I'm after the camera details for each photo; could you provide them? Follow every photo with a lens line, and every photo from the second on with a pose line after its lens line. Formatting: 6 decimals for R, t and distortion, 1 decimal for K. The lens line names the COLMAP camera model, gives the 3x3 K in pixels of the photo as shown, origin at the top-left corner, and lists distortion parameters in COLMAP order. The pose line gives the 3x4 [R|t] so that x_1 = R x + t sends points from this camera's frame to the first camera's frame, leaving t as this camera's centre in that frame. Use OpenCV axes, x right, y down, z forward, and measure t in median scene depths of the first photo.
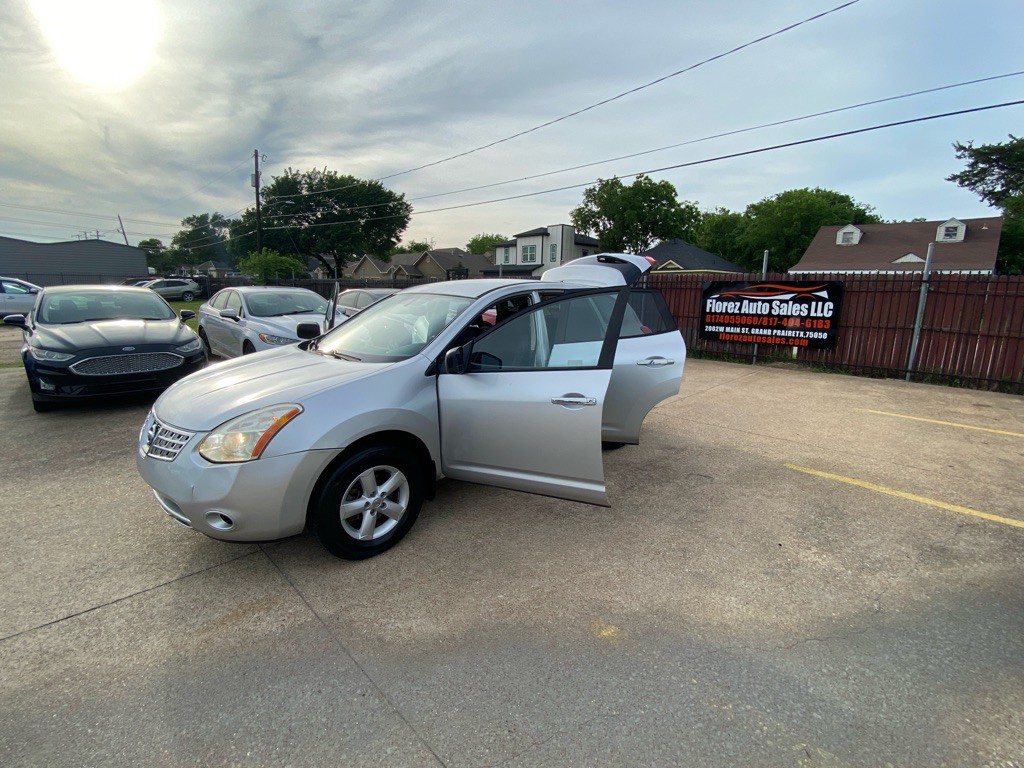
lens RADIAL K [[471.9, 0, 506.8], [0, 471.9, 380.4], [0, 0, 1]] dist [0.013288, -0.018060]
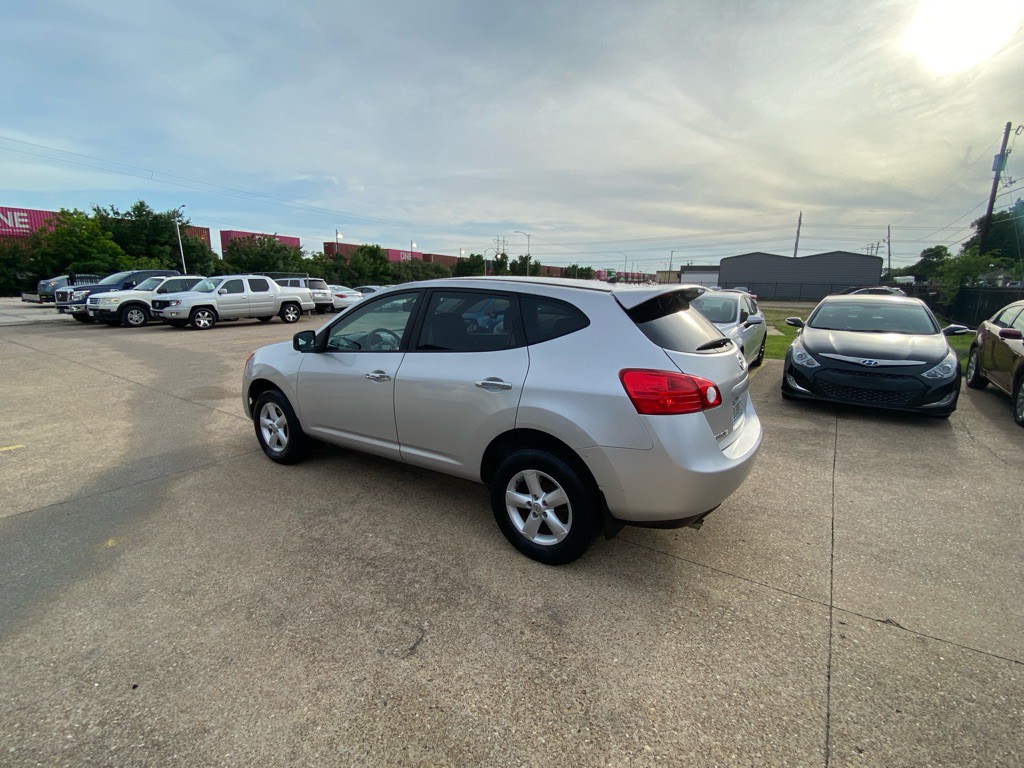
lens RADIAL K [[471.9, 0, 507.2], [0, 471.9, 385.3], [0, 0, 1]] dist [0.013288, -0.018060]
pose [[0.187825, 0.194836, -0.962684, 0.399730], [-0.205374, 0.966253, 0.155488, -0.079289], [0.960491, 0.168506, 0.221501, 0.425839]]
